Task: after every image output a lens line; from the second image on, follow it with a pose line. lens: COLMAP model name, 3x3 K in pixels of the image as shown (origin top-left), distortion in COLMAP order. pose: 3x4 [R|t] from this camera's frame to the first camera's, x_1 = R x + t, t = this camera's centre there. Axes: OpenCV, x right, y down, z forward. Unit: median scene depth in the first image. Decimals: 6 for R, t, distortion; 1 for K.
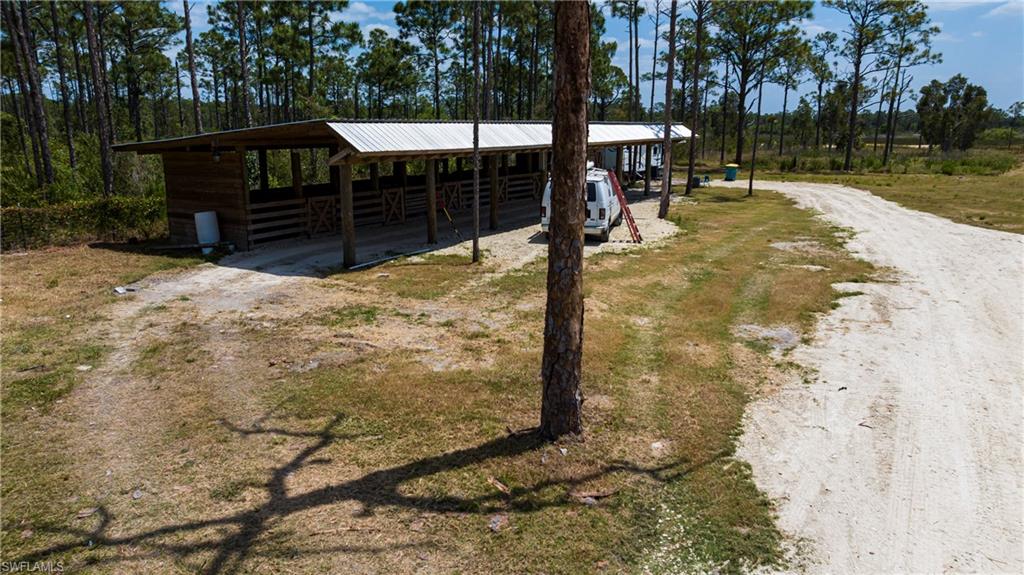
lens RADIAL K [[720.6, 0, 508.0], [0, 720.6, 281.1], [0, 0, 1]] dist [-0.030098, 0.022157]
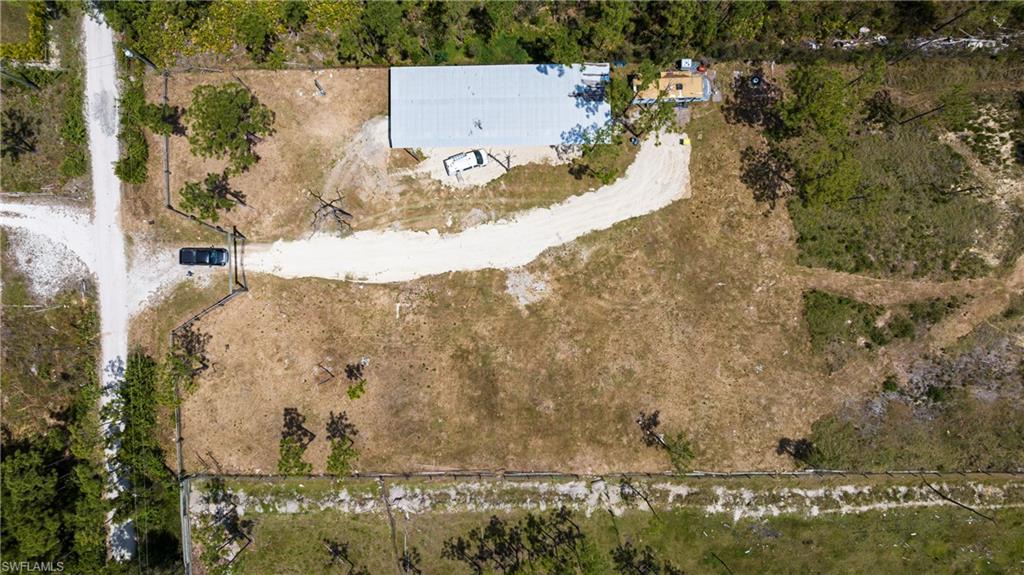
lens RADIAL K [[720.6, 0, 517.8], [0, 720.6, 260.0], [0, 0, 1]] dist [-0.030098, 0.022157]
pose [[0.528520, 0.848910, -0.004292, 0.763074], [-0.186594, 0.121099, 0.974945, -4.127782], [0.828160, -0.514477, 0.222405, 0.122373]]
